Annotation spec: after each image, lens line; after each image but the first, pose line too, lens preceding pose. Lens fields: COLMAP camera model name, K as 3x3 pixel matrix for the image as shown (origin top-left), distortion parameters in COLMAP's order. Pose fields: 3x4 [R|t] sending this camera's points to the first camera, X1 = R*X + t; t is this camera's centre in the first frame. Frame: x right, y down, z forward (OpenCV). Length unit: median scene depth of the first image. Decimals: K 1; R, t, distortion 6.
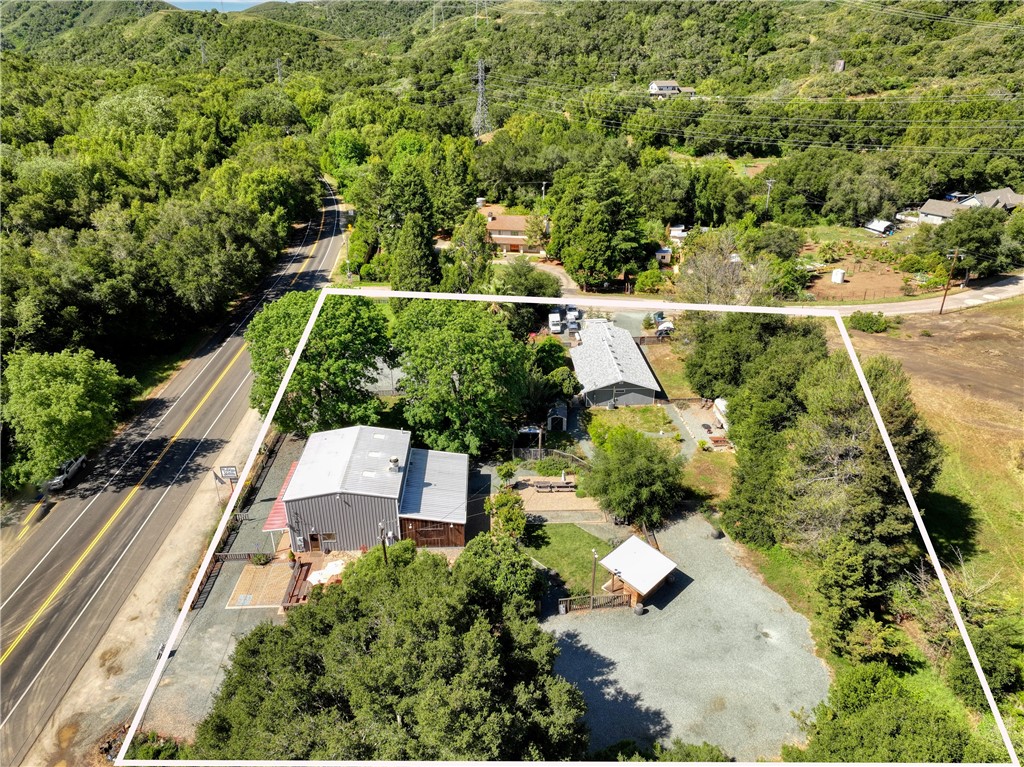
lens RADIAL K [[702.1, 0, 512.0], [0, 702.1, 383.5], [0, 0, 1]] dist [0.005554, 0.003835]
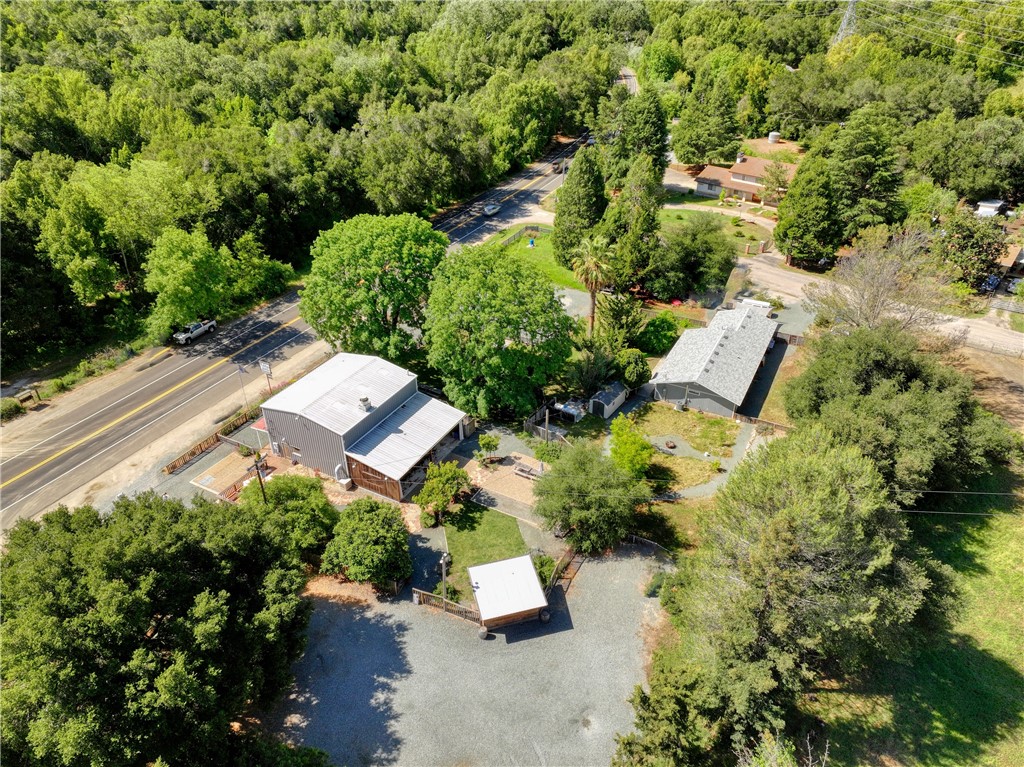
lens RADIAL K [[702.1, 0, 512.0], [0, 702.1, 383.5], [0, 0, 1]] dist [0.005554, 0.003835]
pose [[0.864271, 0.269393, -0.424809, 0.290385], [-0.218285, 0.961704, 0.165765, -0.083857], [0.453197, -0.050537, 0.889977, 0.125924]]
